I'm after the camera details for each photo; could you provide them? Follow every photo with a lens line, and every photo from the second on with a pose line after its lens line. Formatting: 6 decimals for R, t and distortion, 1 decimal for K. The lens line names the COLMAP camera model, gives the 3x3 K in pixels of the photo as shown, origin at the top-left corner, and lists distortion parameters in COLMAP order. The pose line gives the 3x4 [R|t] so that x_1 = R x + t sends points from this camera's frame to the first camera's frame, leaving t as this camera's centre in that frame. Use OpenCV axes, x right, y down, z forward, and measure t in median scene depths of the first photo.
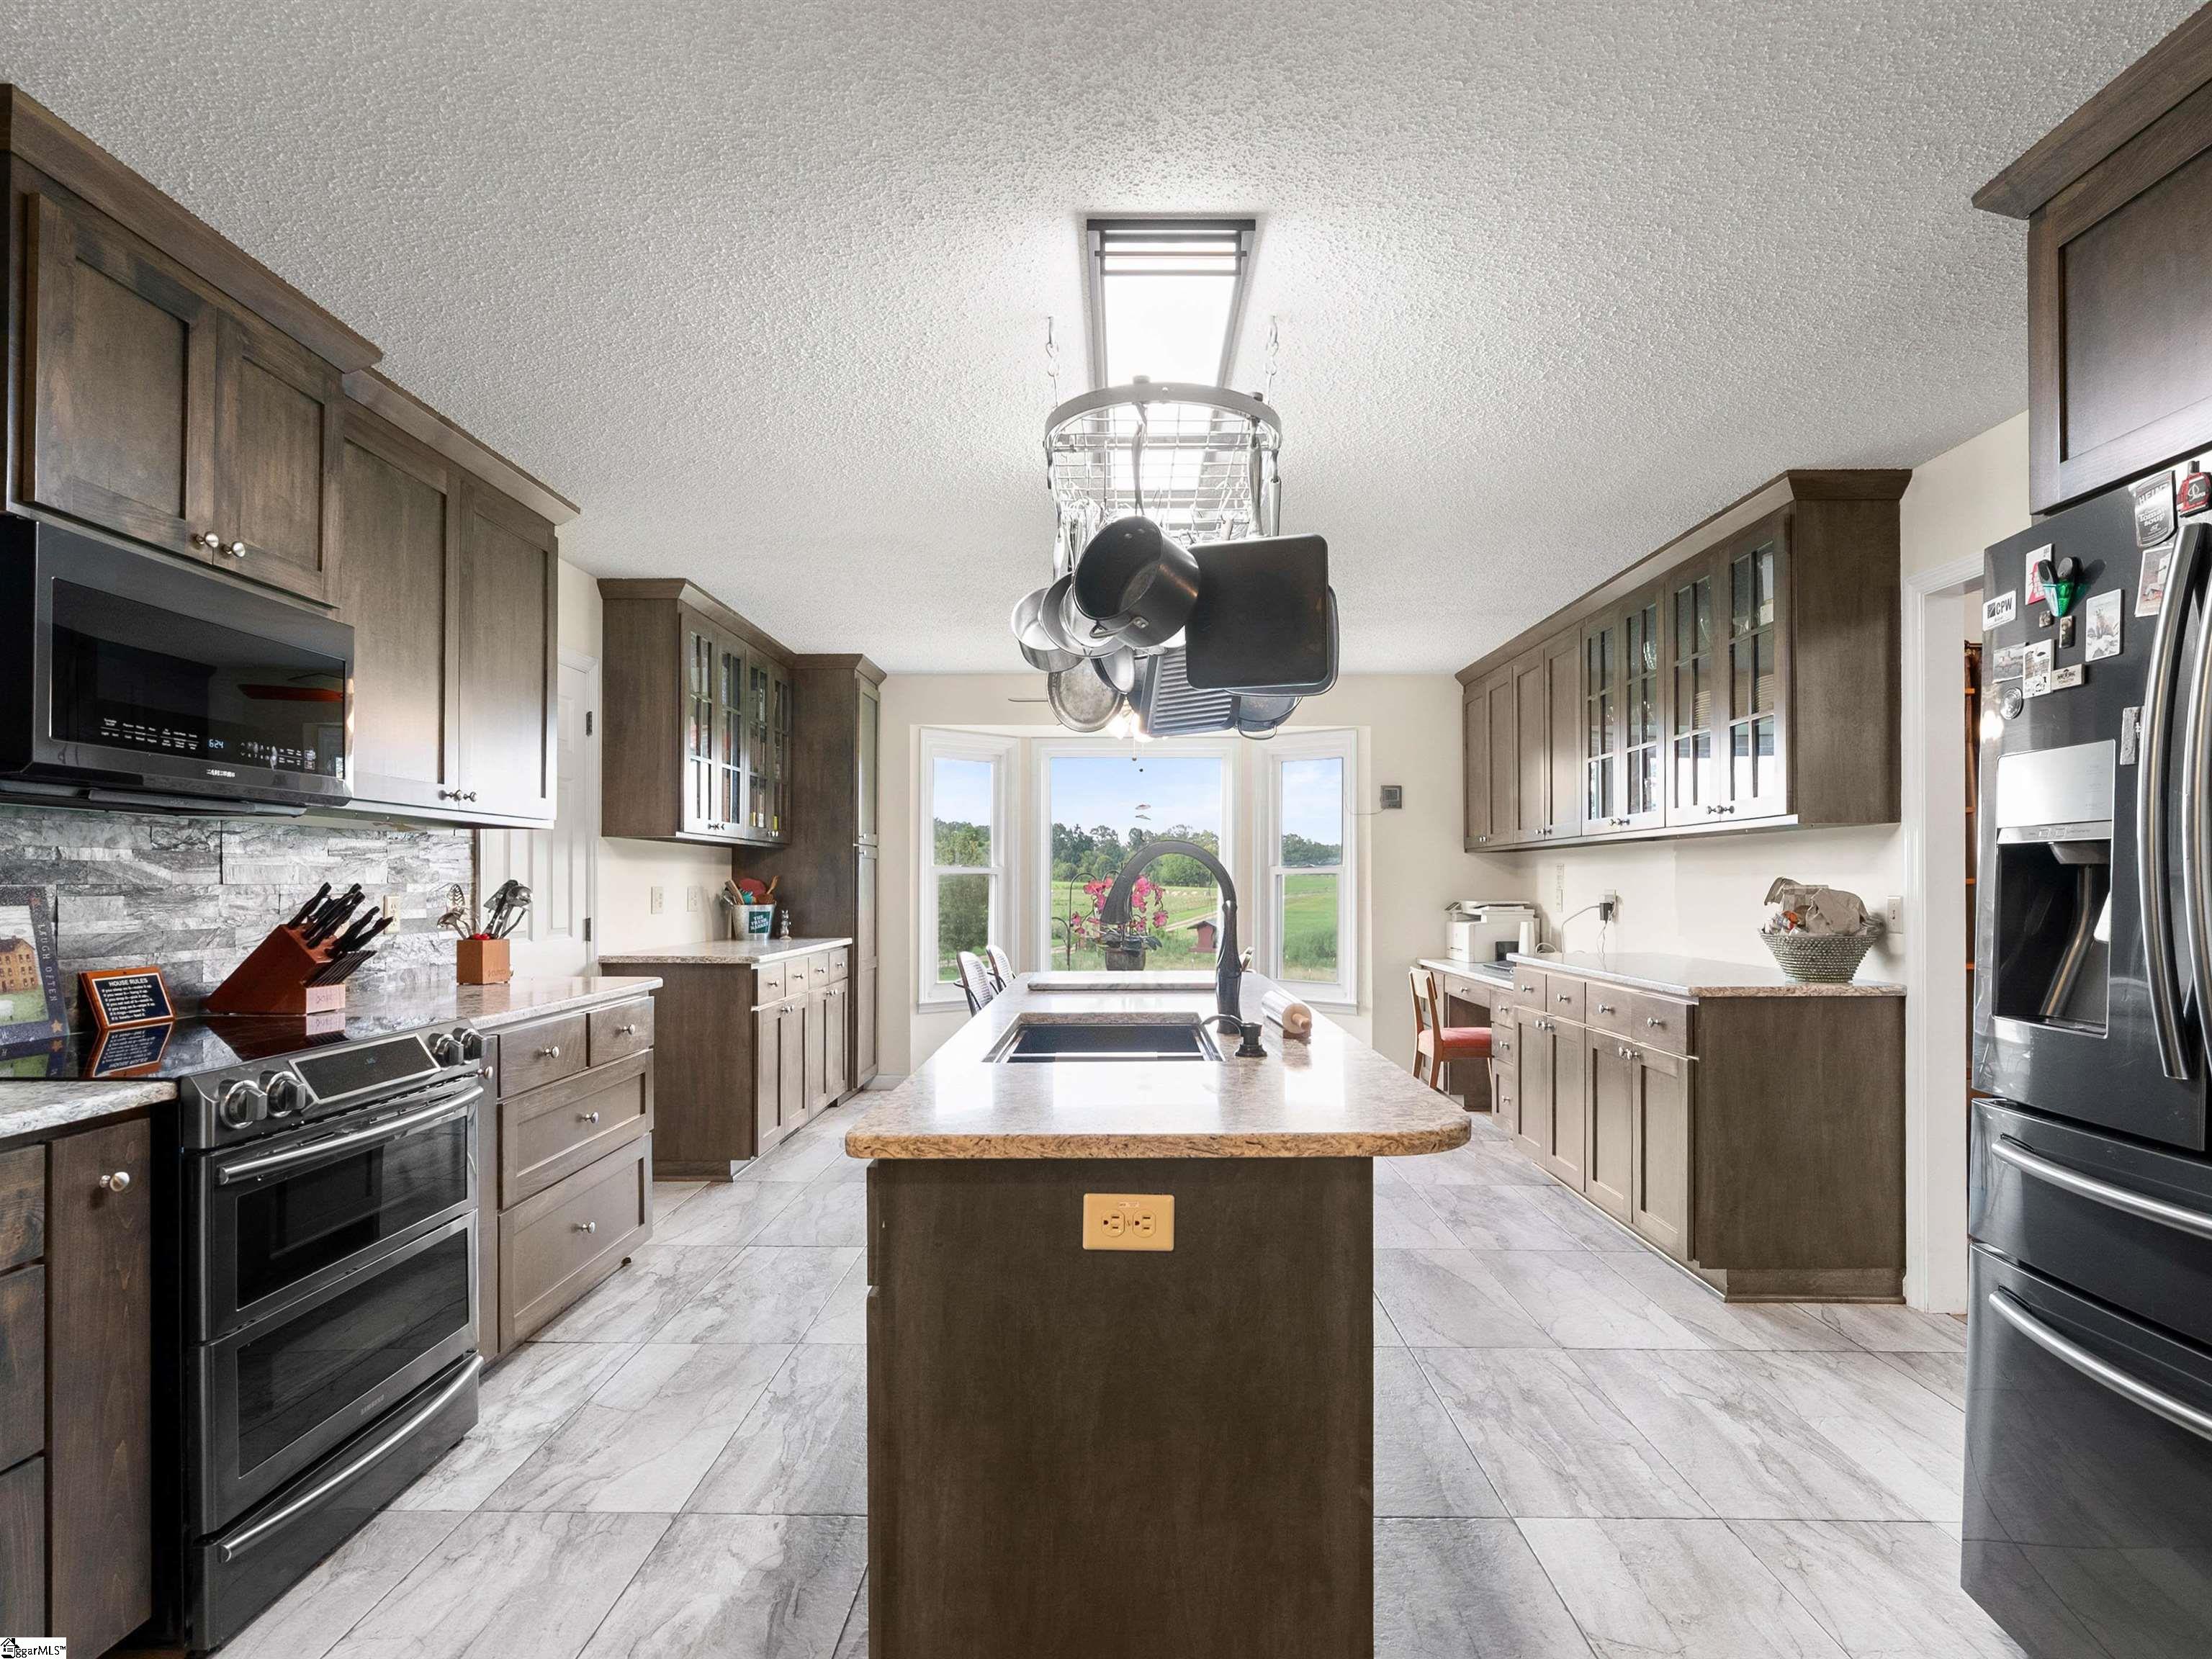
lens RADIAL K [[1148.2, 0, 1116.2], [0, 1148.2, 875.7], [0, 0, 1]] dist [-0.002333, -0.000377]
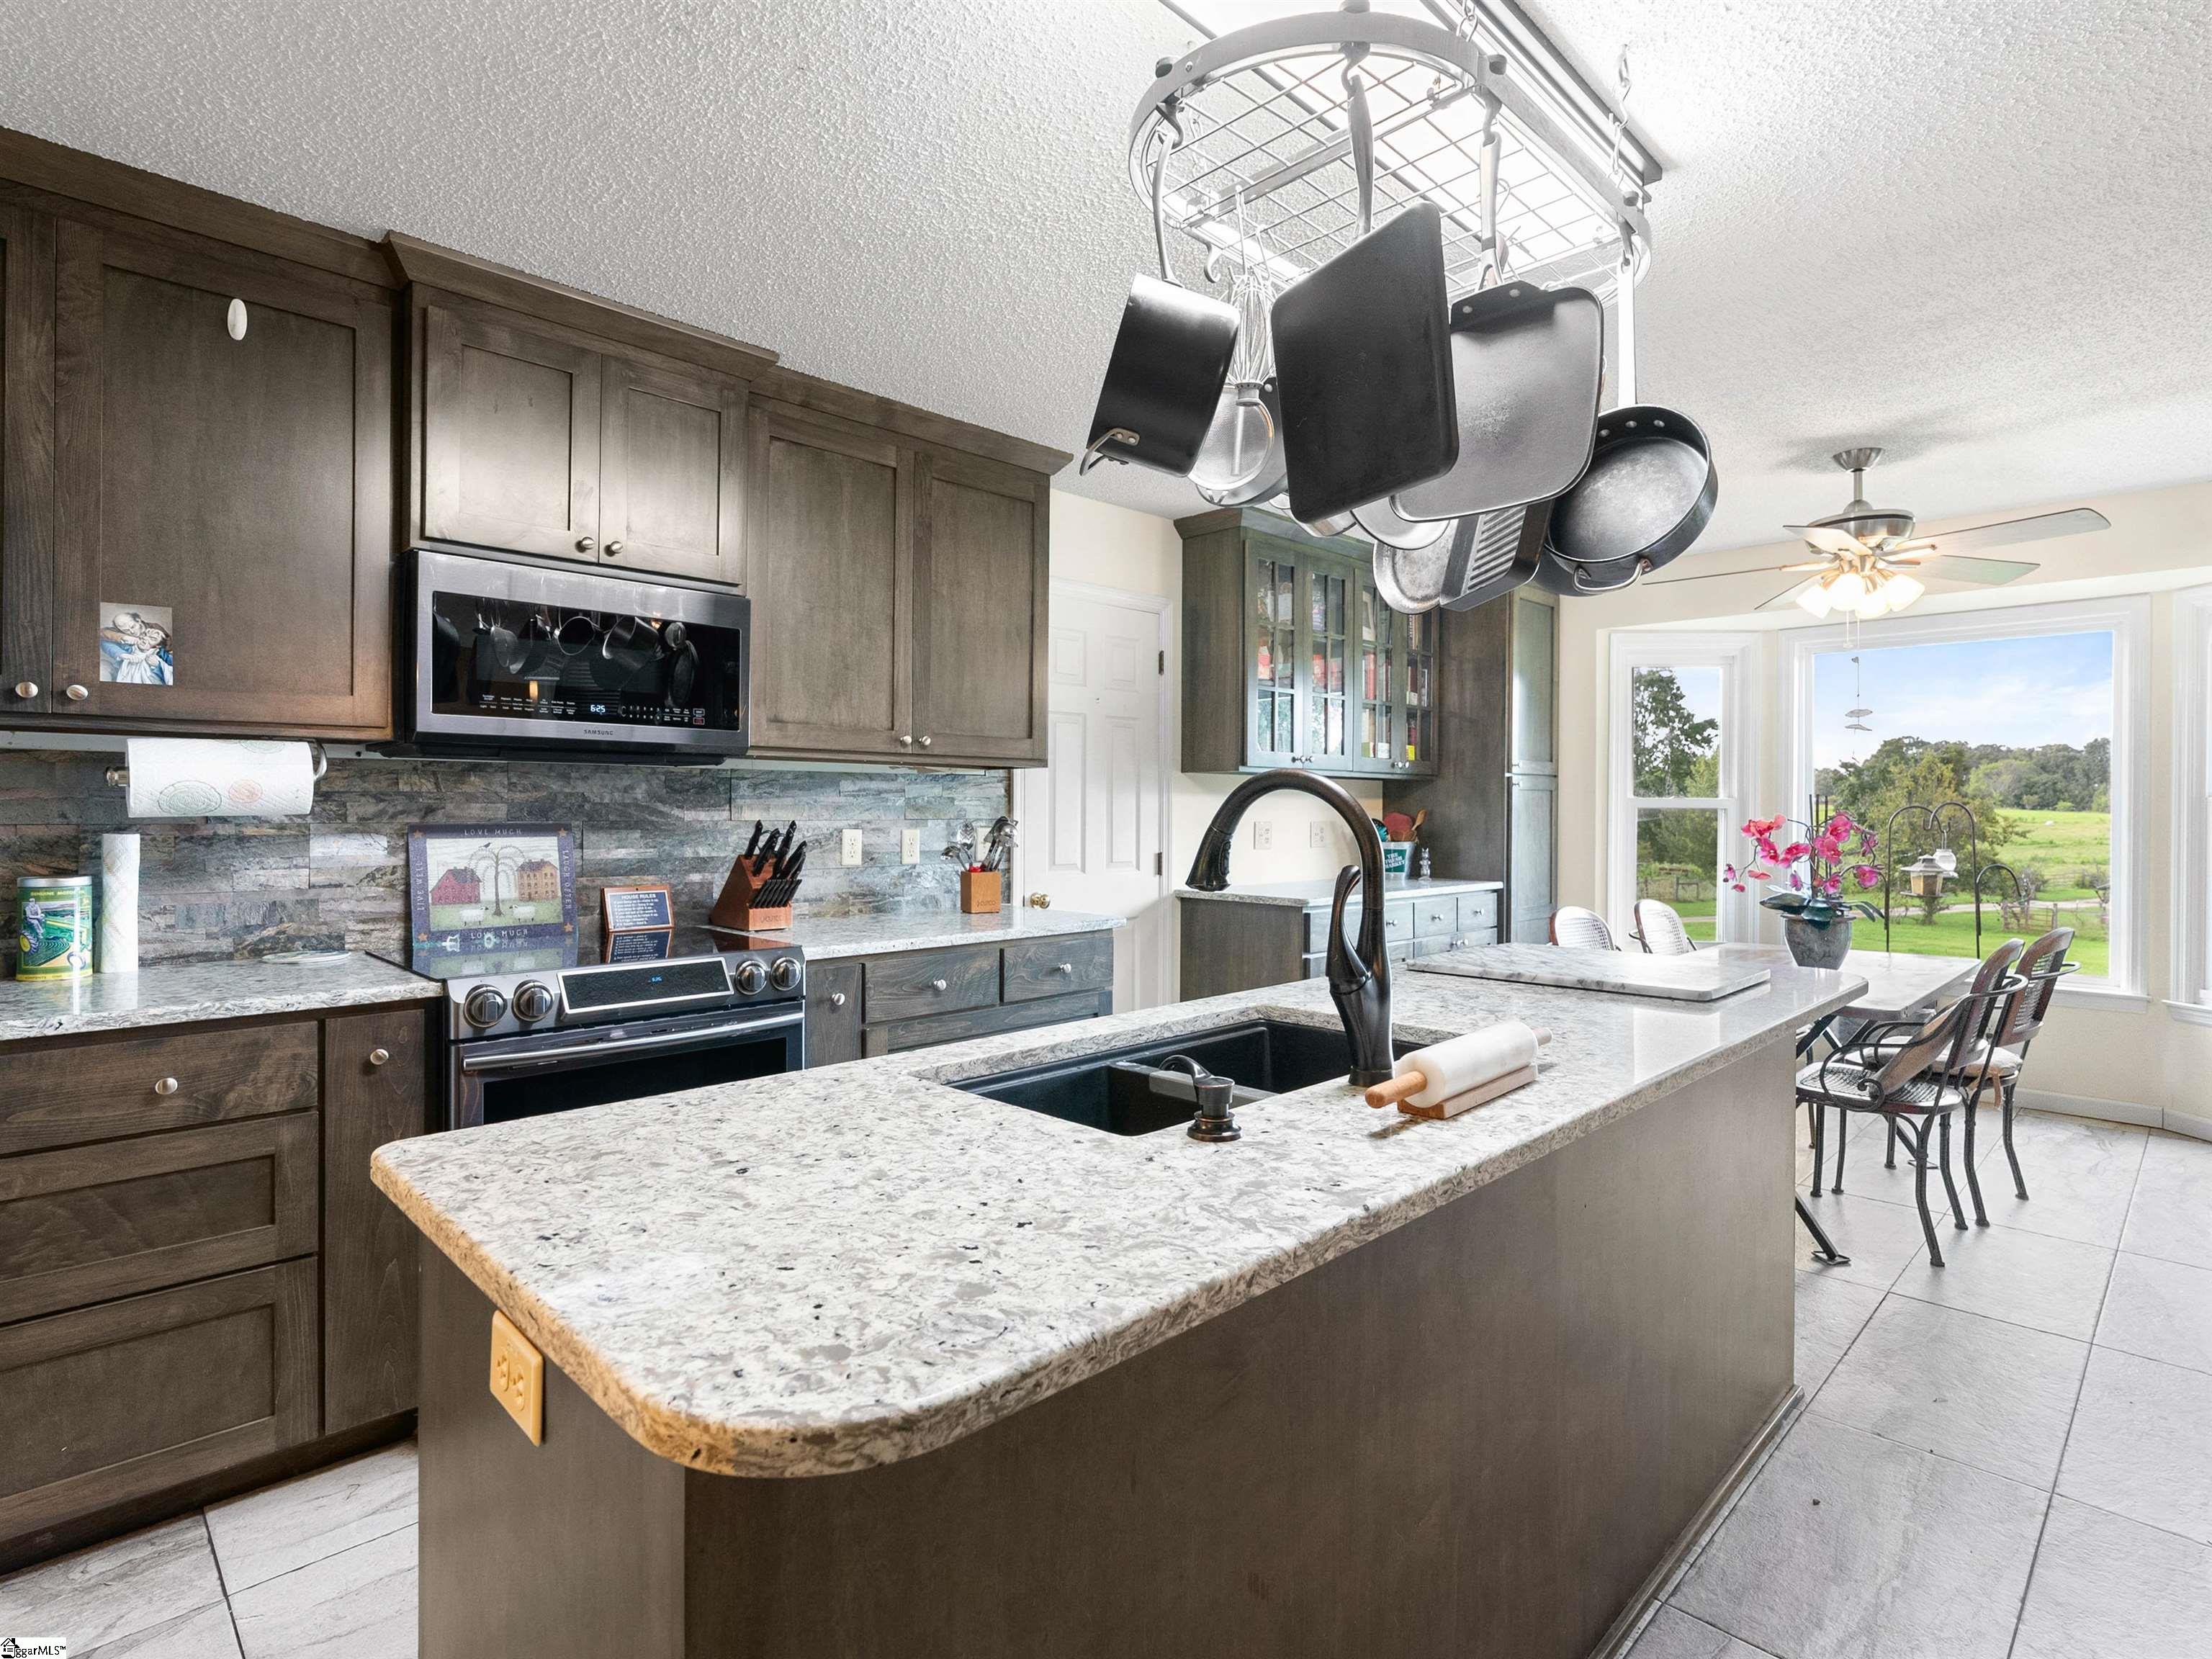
lens RADIAL K [[1126.4, 0, 1113.9], [0, 1126.4, 815.9], [0, 0, 1]] dist [-0.004644, -0.000290]
pose [[0.712244, 0.005817, -0.701908, 0.314512], [0.000368, 0.999962, 0.008660, -0.006734], [0.701932, -0.006426, 0.712215, 0.363113]]
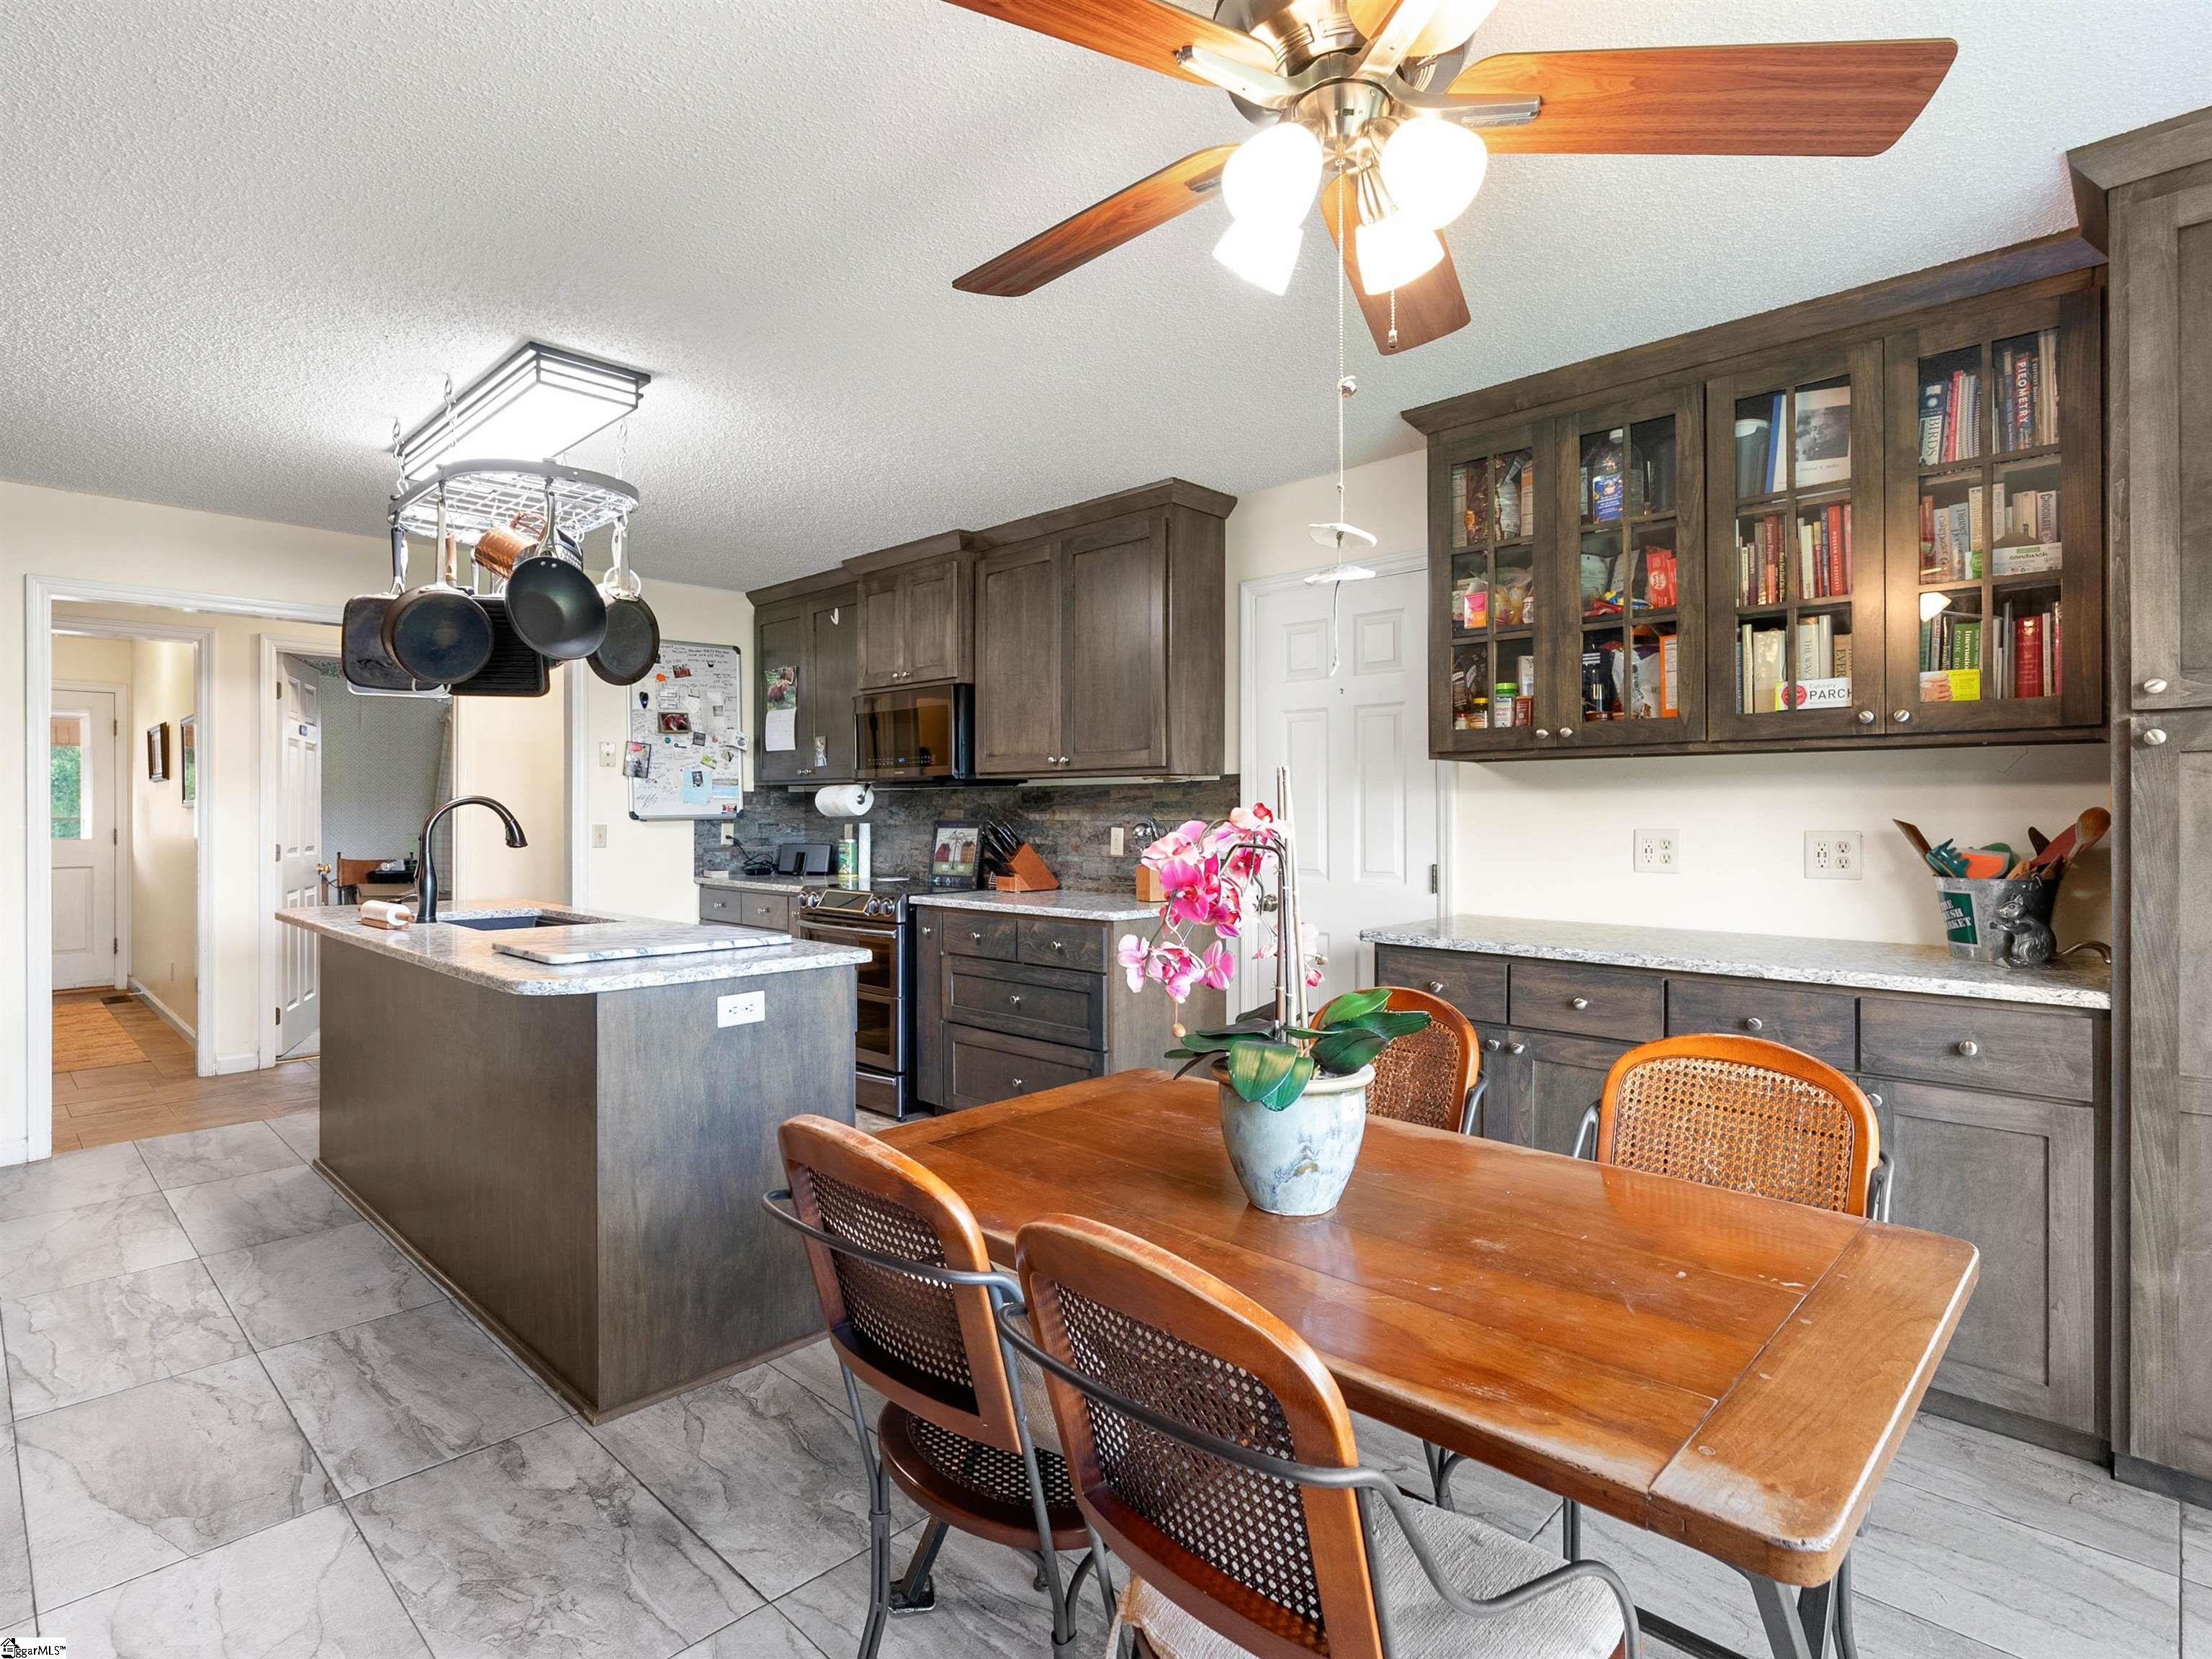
lens RADIAL K [[1126.4, 0, 1113.9], [0, 1126.4, 815.9], [0, 0, 1]] dist [-0.004644, -0.000290]
pose [[-0.688875, 0.000549, -0.724880, 0.409310], [0.001796, 0.999998, -0.000950, 0.002248], [0.724878, -0.001957, -0.688875, 1.998487]]
